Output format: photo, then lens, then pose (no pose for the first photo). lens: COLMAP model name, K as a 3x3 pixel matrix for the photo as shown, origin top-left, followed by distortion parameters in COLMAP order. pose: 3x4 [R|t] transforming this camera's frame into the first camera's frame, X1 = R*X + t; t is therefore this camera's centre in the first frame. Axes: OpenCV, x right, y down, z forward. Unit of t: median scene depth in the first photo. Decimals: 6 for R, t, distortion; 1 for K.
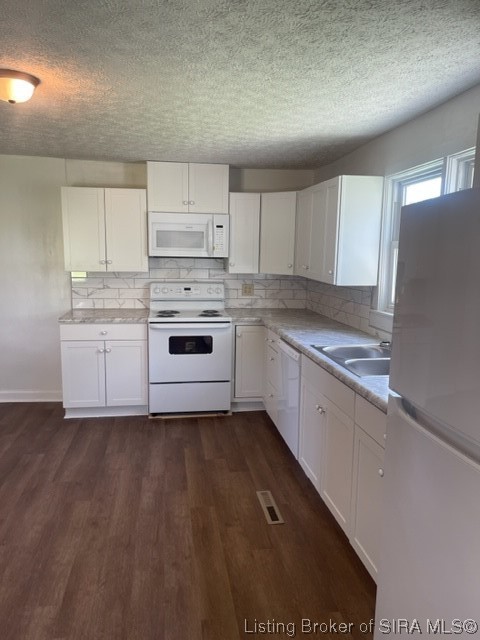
lens RADIAL K [[485.5, 0, 236.9], [0, 485.5, 323.0], [0, 0, 1]] dist [0.052976, -0.025918]
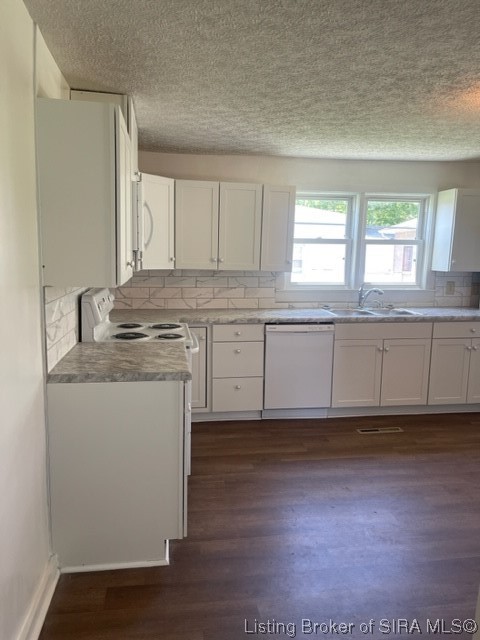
lens RADIAL K [[485.5, 0, 237.6], [0, 485.5, 320.9], [0, 0, 1]] dist [0.052976, -0.025918]
pose [[0.001489, -0.154500, 0.987992, -0.848072], [0.135270, 0.978943, 0.152881, -0.131691], [-0.990808, 0.133418, 0.022357, 0.898232]]
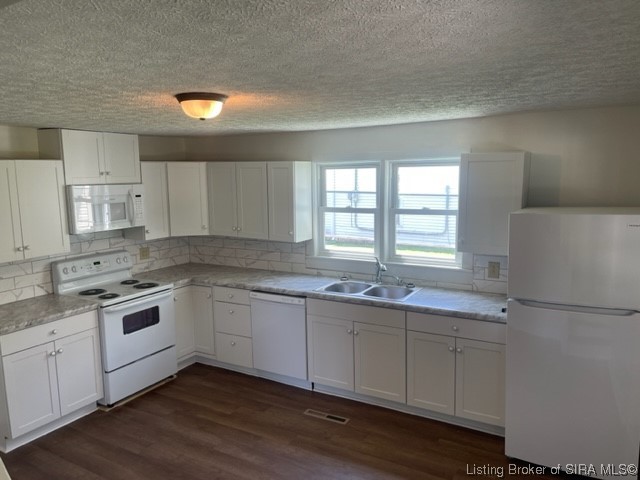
lens RADIAL K [[485.5, 0, 317.1], [0, 485.5, 237.3], [0, 0, 1]] dist [0.052976, -0.025918]
pose [[0.623844, -0.126527, 0.771239, -0.616128], [0.139963, 0.988942, 0.049028, -0.117717], [-0.768914, 0.077359, 0.634655, 0.094665]]
